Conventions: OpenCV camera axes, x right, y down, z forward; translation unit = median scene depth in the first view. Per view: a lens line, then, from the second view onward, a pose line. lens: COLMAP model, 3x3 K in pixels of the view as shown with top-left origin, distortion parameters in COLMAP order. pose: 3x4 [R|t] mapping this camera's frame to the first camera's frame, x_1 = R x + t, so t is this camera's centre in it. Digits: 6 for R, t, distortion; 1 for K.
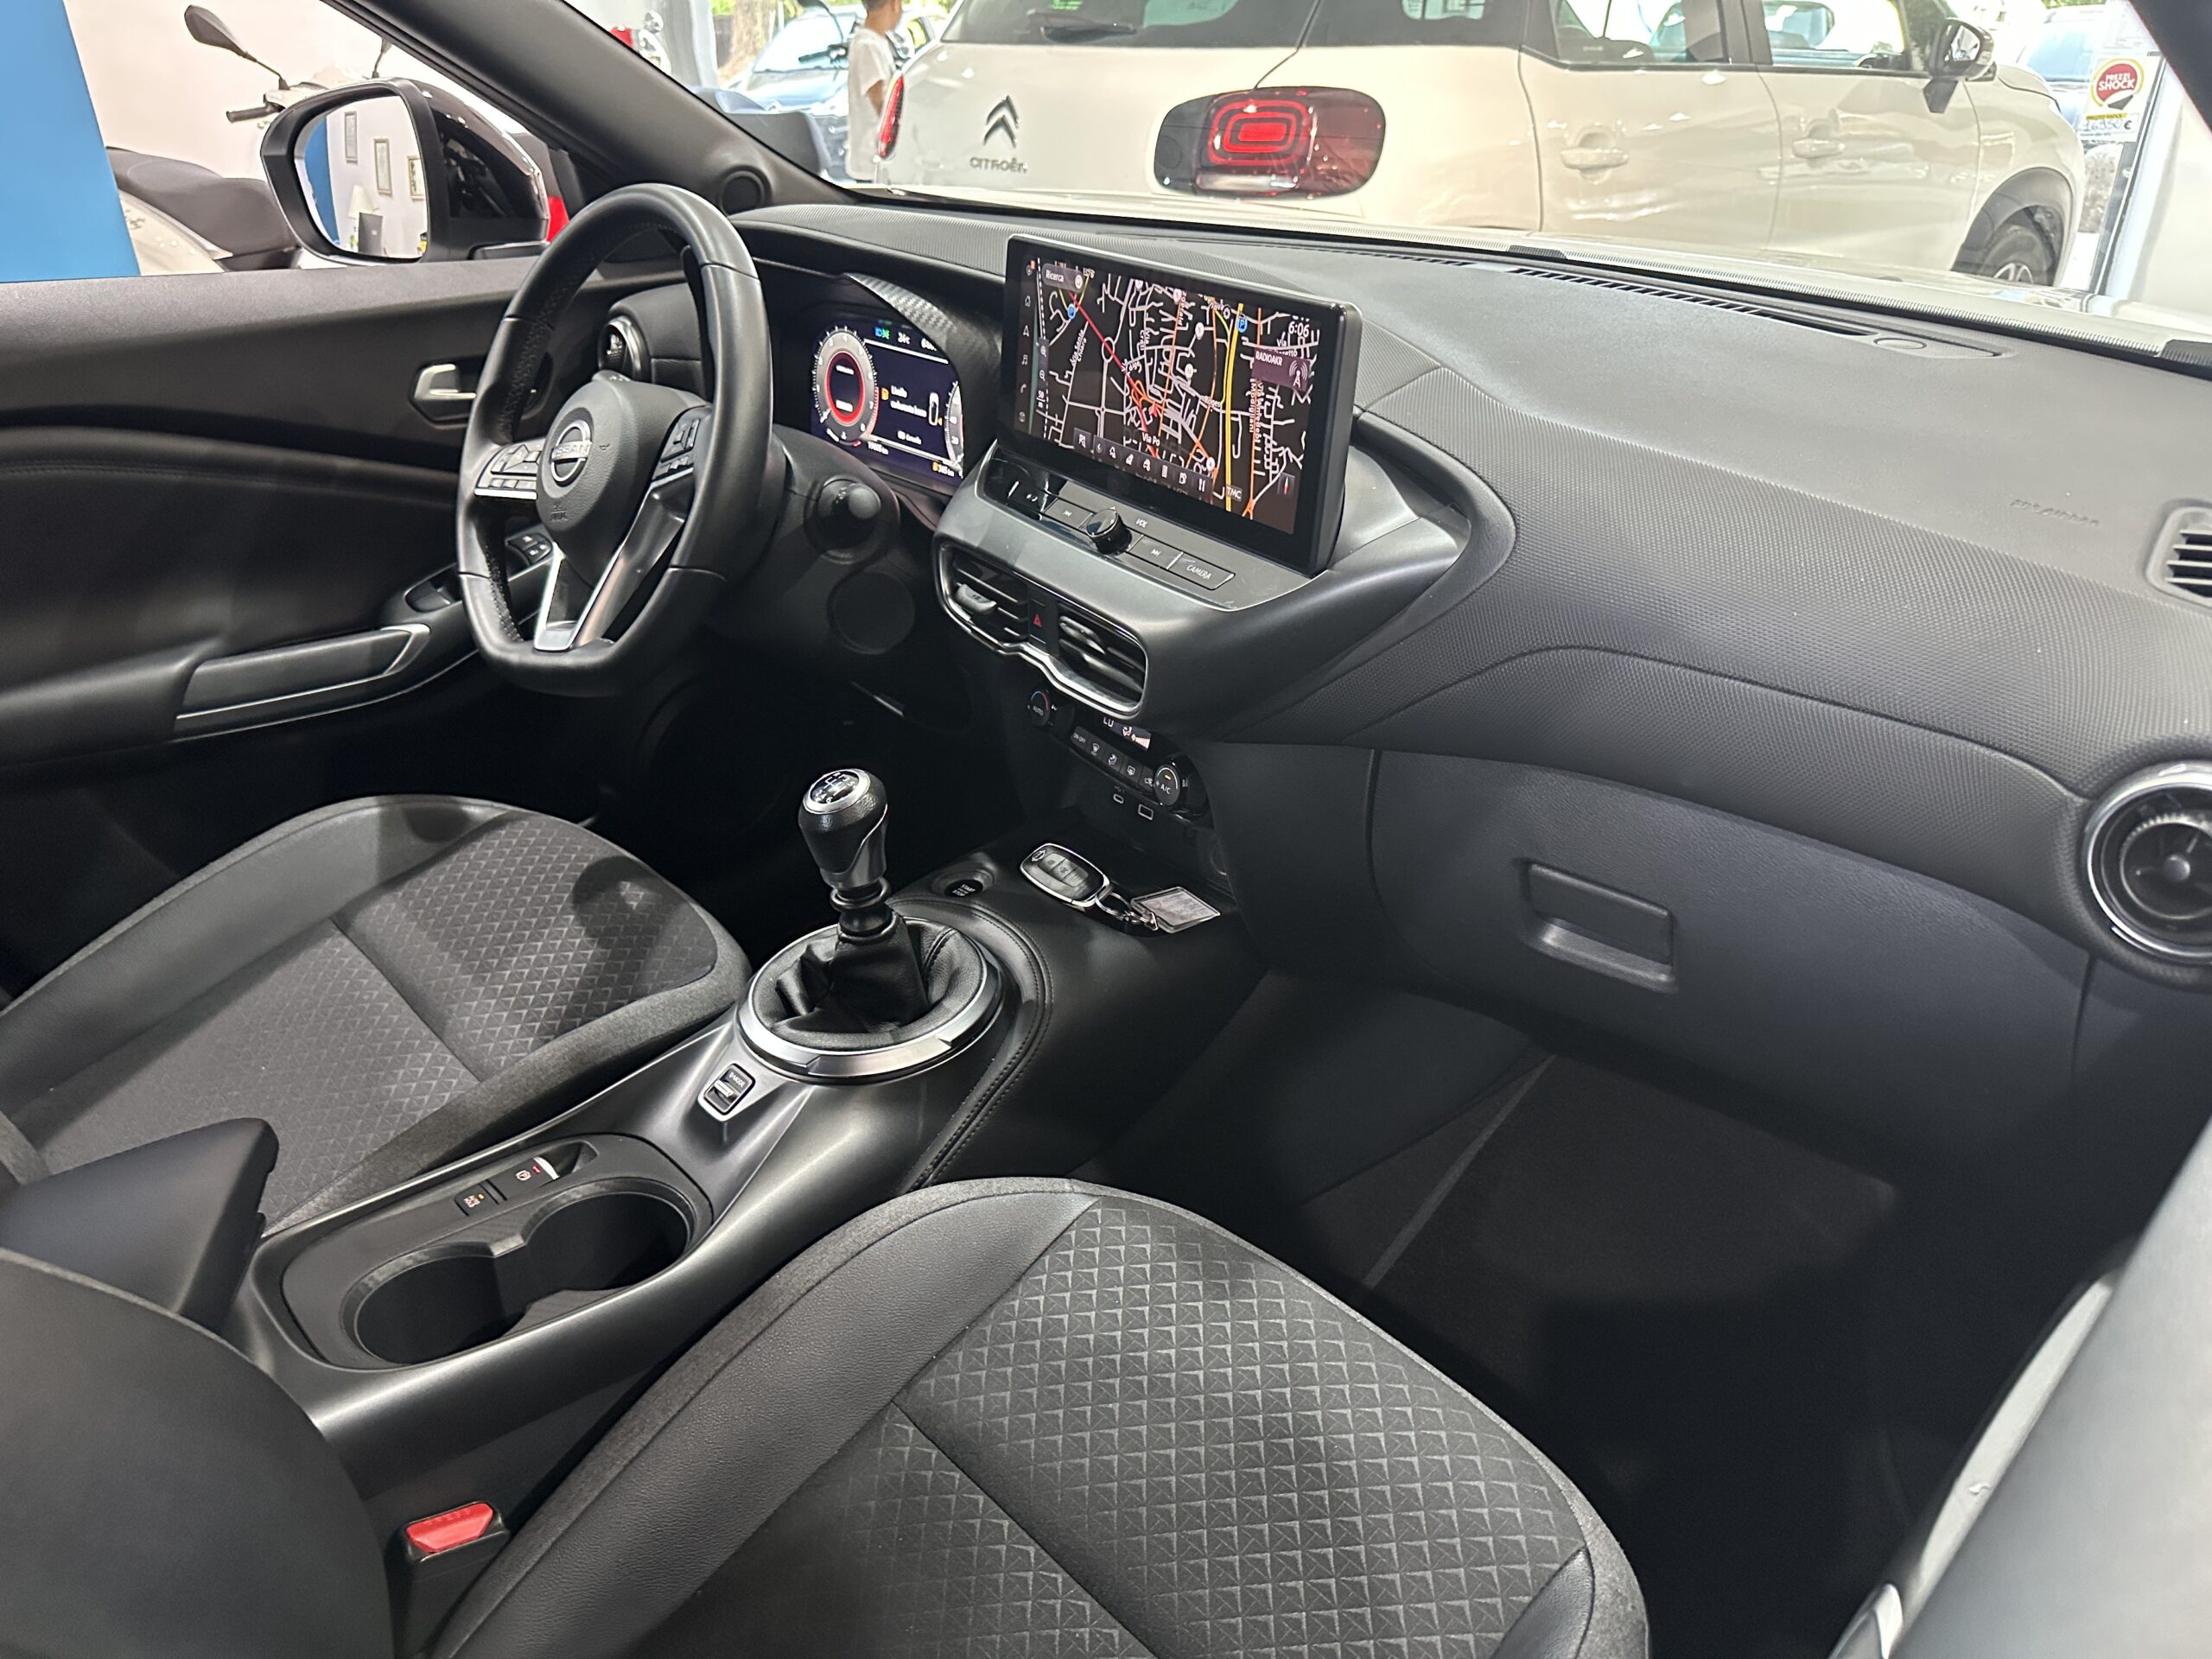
lens RADIAL K [[1483.9, 0, 1114.1], [0, 1483.9, 822.3], [0, 0, 1]] dist [0.067172, -0.100744]
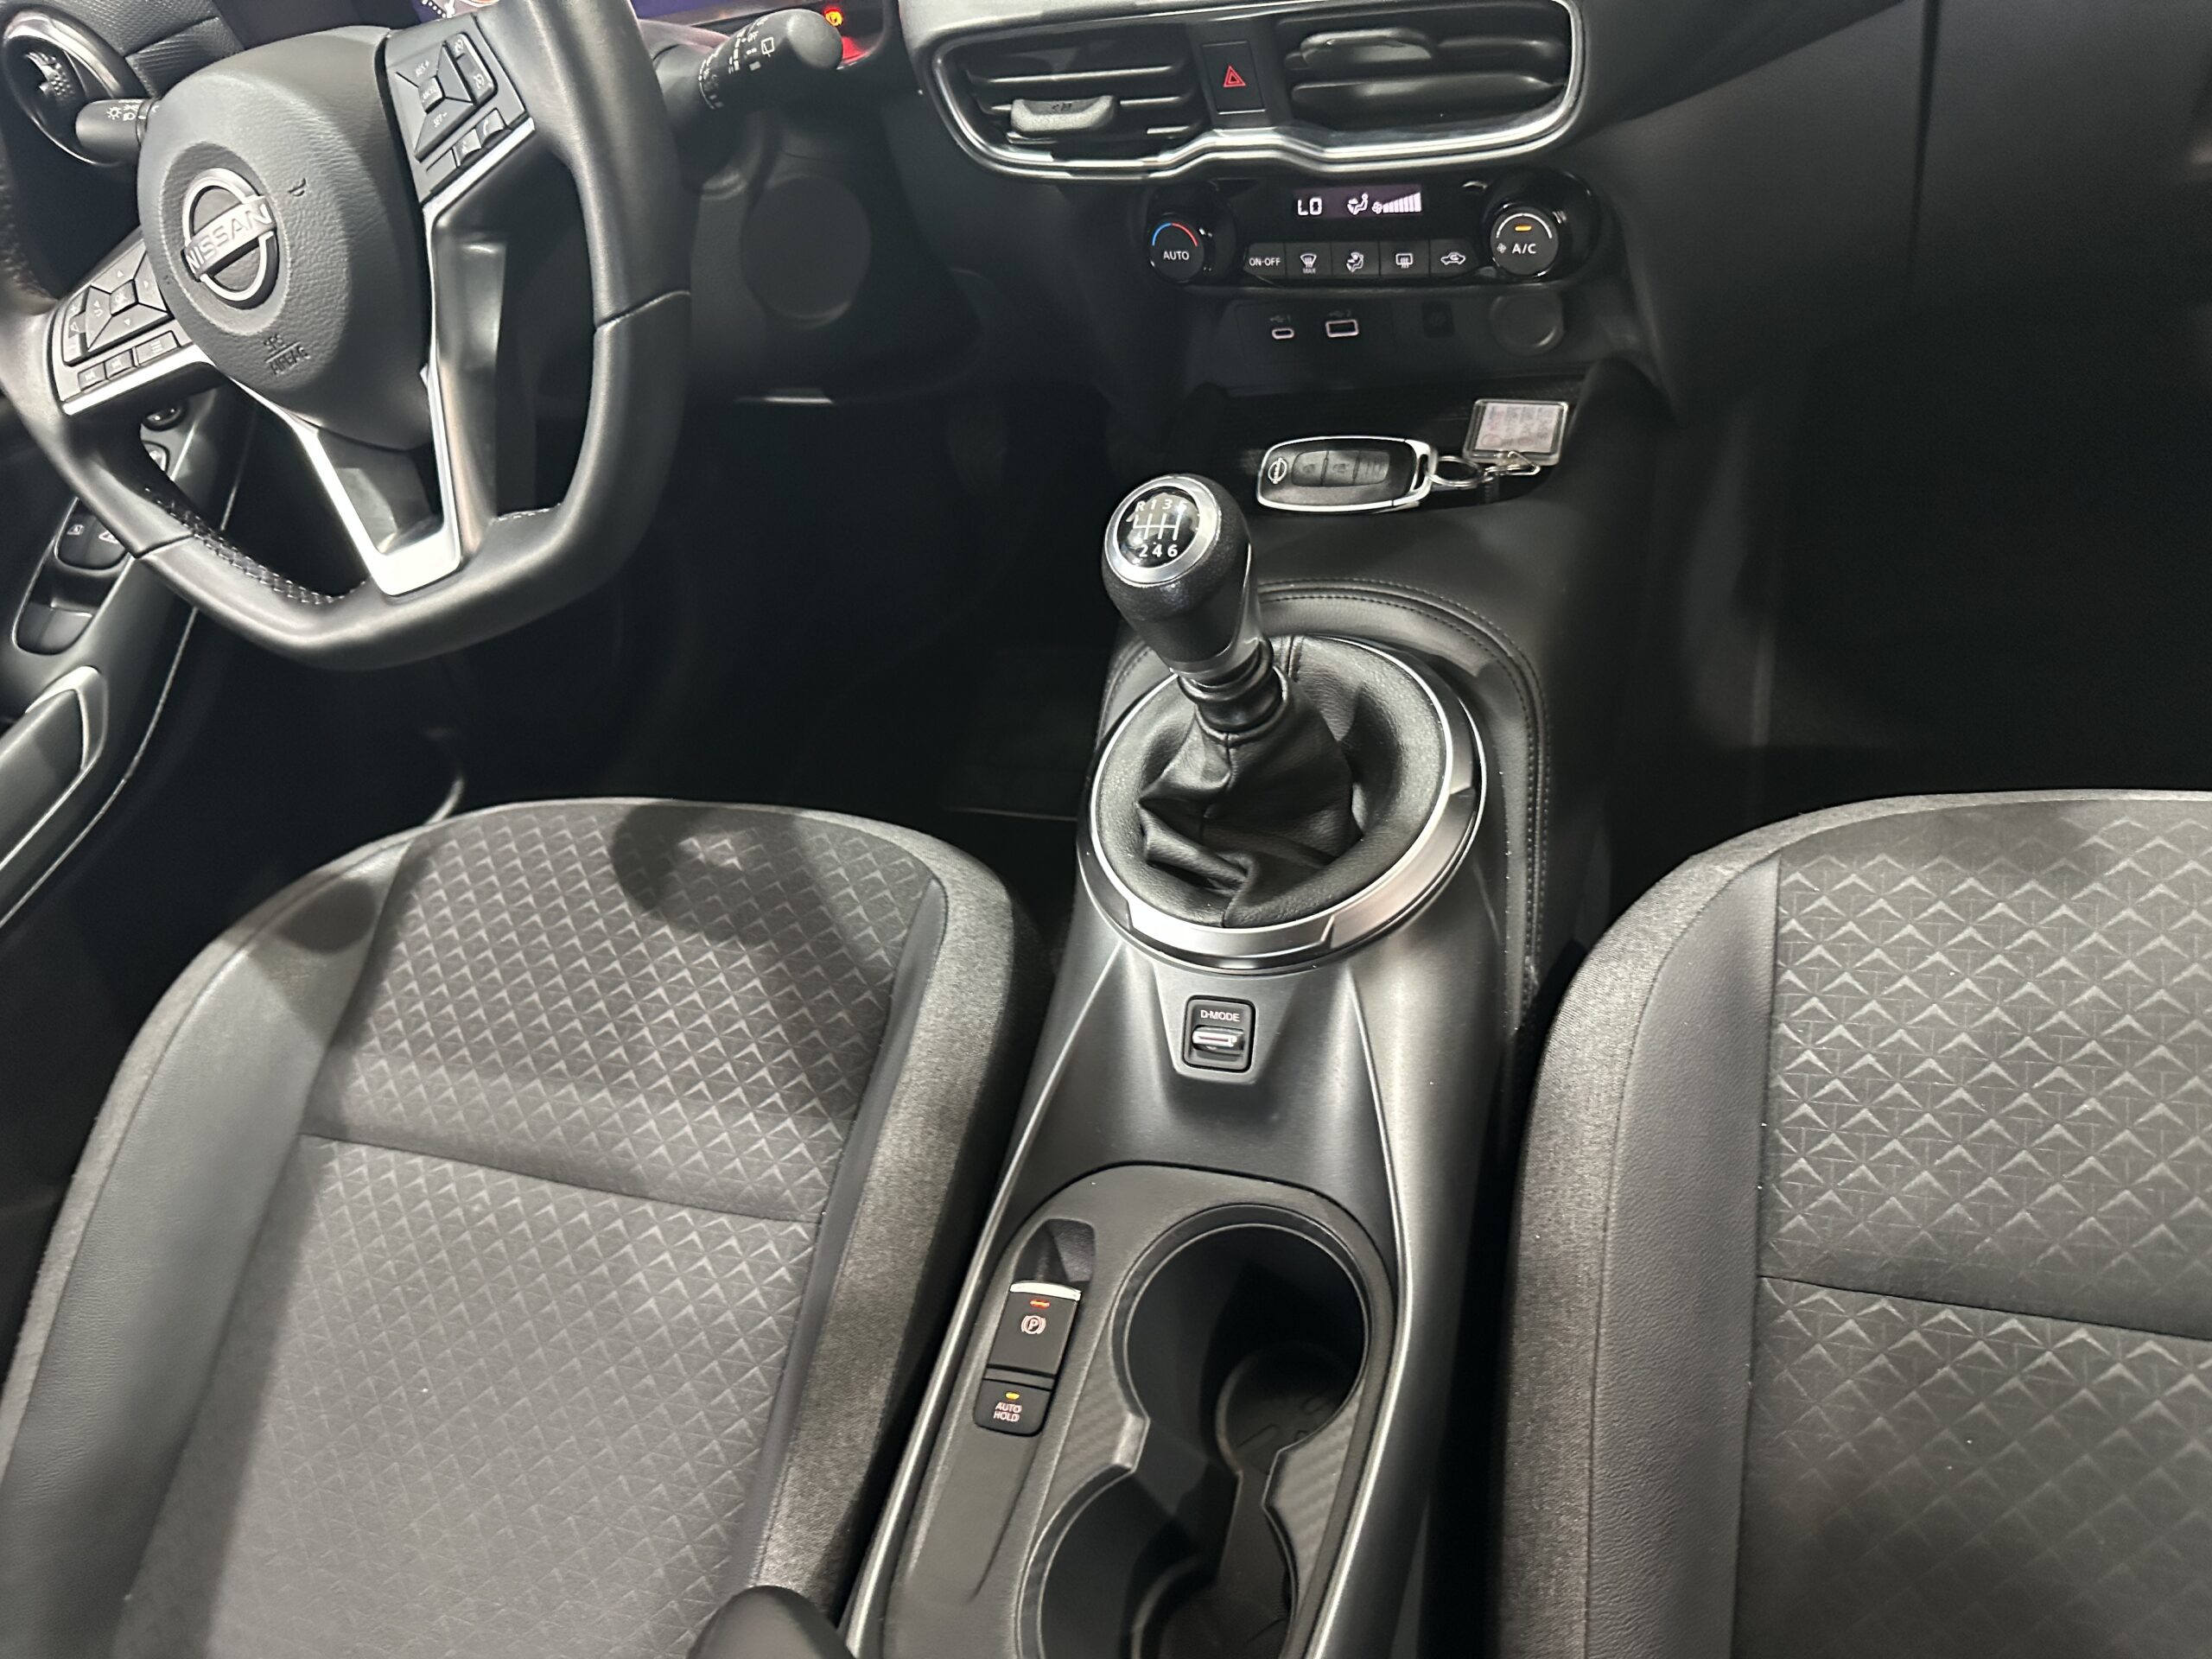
lens RADIAL K [[1600.5, 0, 1182.5], [0, 1600.5, 819.8], [0, 0, 1]] dist [0.137379, -0.178166]
pose [[0.836553, -0.538063, 0.103279, -0.244521], [0.484367, 0.814410, 0.319570, -0.099968], [-0.256061, -0.217313, 0.941917, 0.322047]]
